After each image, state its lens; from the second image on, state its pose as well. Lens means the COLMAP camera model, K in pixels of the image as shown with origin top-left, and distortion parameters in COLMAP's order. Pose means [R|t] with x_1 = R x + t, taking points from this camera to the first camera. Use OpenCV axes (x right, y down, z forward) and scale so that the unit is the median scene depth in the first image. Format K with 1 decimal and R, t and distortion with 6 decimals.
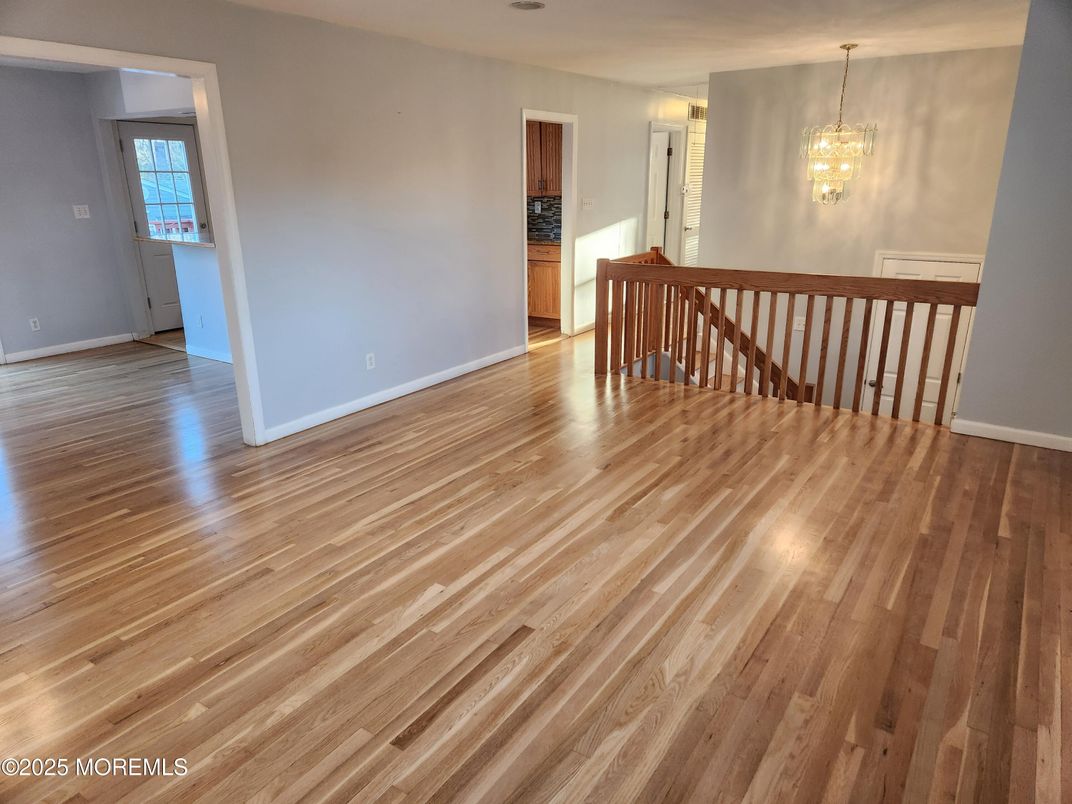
lens RADIAL K [[710.6, 0, 543.6], [0, 710.6, 397.1], [0, 0, 1]] dist [0.078386, -0.060665]
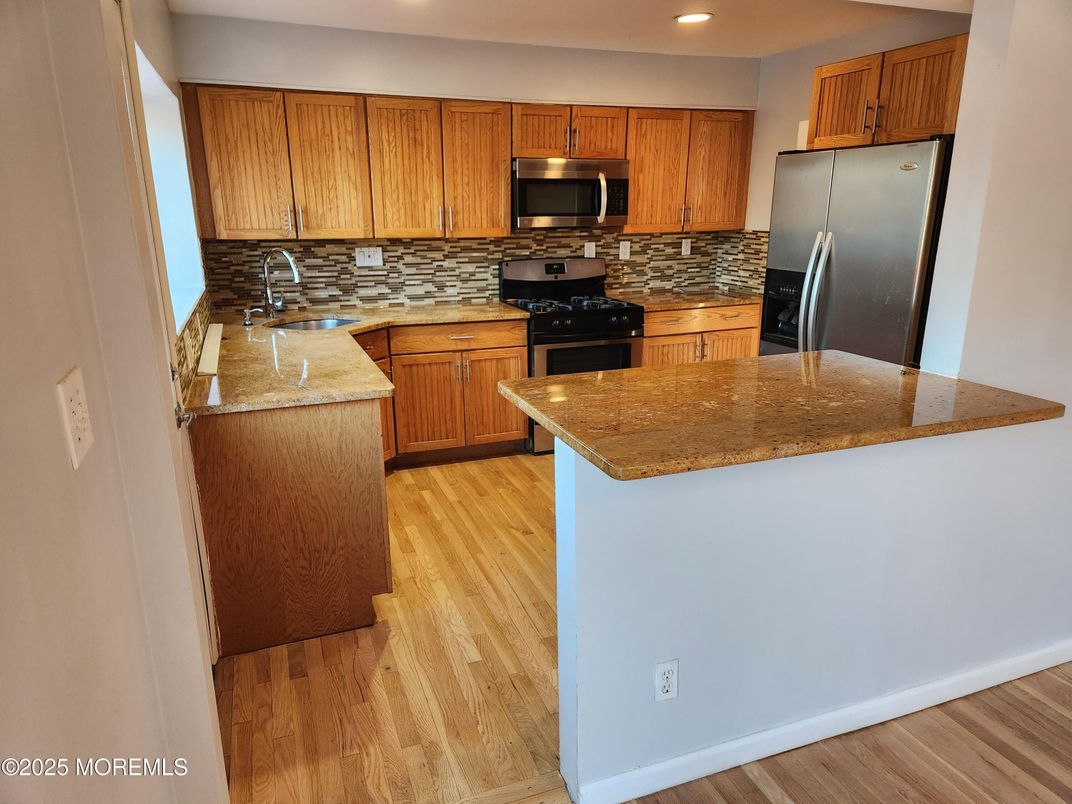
lens RADIAL K [[710.6, 0, 537.3], [0, 710.6, 409.6], [0, 0, 1]] dist [0.078386, -0.060665]
pose [[0.581401, -0.219951, 0.783323, -1.272063], [0.239019, 0.966458, 0.093968, -0.450175], [-0.777716, 0.132596, 0.614472, 1.497647]]
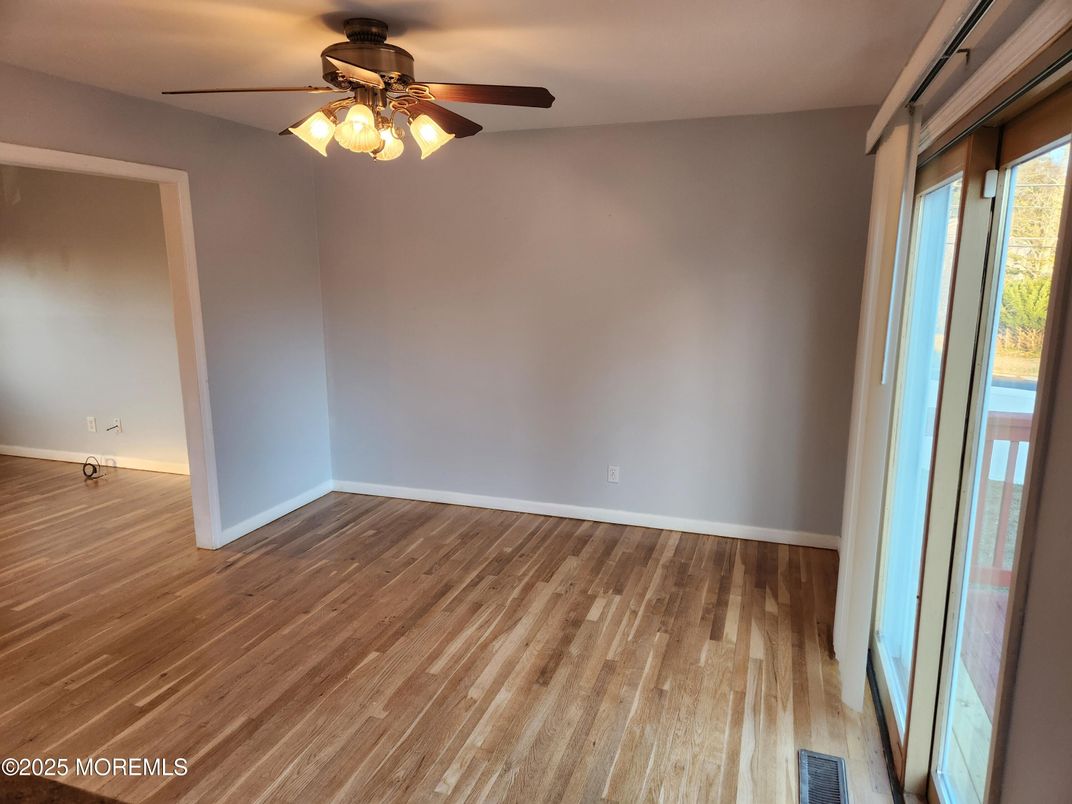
lens RADIAL K [[710.6, 0, 542.7], [0, 710.6, 403.9], [0, 0, 1]] dist [0.078386, -0.060665]
pose [[-0.964297, 0.057584, -0.258485, -0.991545], [-0.070257, 0.885467, 0.459360, -0.578241], [0.255332, 0.461121, -0.849808, 1.831545]]
